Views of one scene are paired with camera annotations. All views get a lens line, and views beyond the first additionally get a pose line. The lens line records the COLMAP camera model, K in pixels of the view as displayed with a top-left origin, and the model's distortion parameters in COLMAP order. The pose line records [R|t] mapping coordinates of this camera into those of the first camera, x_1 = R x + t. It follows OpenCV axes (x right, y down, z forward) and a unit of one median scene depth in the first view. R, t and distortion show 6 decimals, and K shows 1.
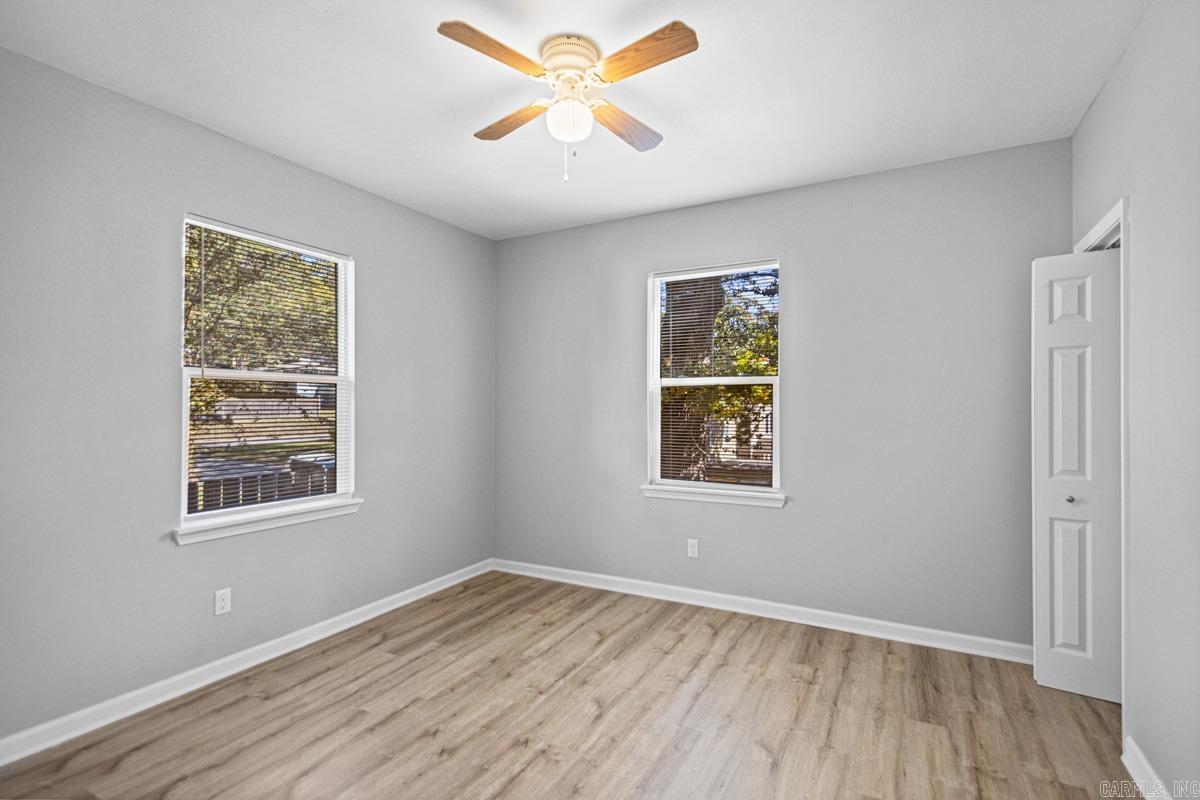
lens RADIAL K [[556.5, 0, 603.1], [0, 556.5, 401.7], [0, 0, 1]] dist [0.033442, -0.017873]
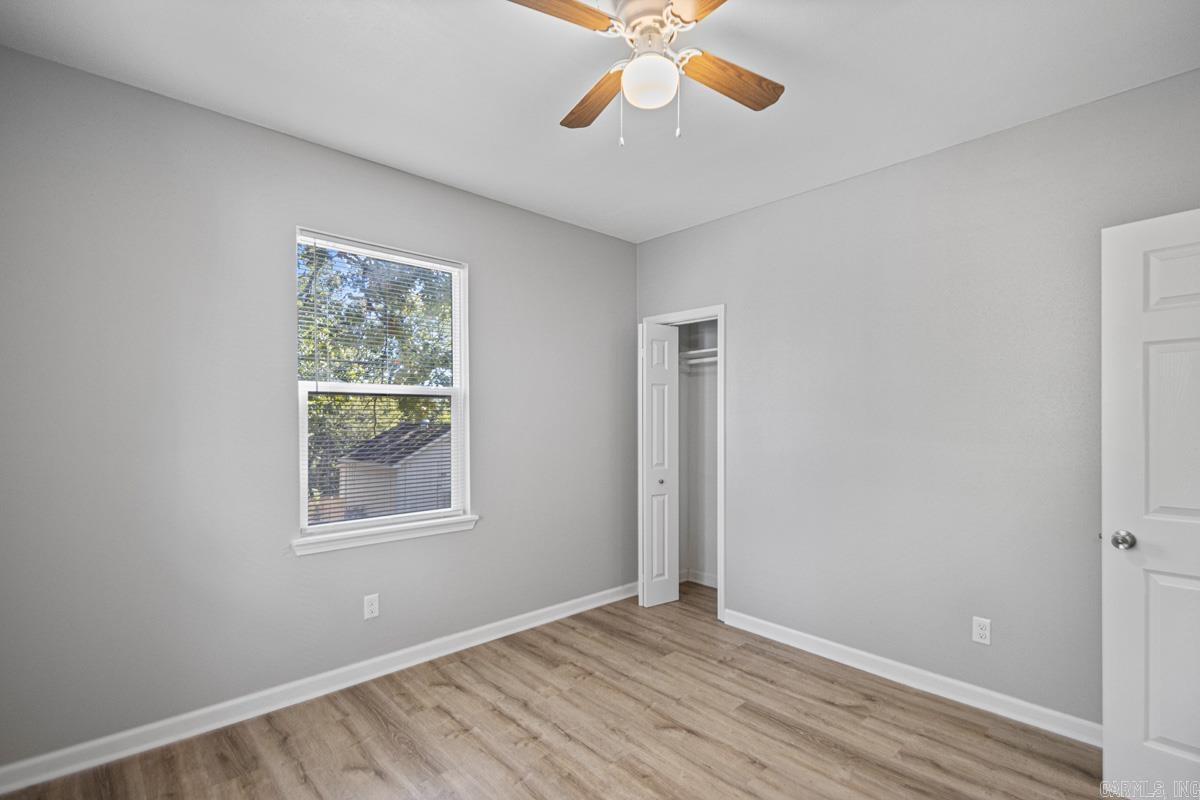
lens RADIAL K [[556.5, 0, 617.8], [0, 556.5, 419.0], [0, 0, 1]] dist [0.033442, -0.017873]
pose [[0.314598, -0.002849, 0.949221, -0.597731], [-0.011726, 0.999908, 0.006888, -0.010287], [-0.949153, -0.013297, 0.314535, 0.548202]]
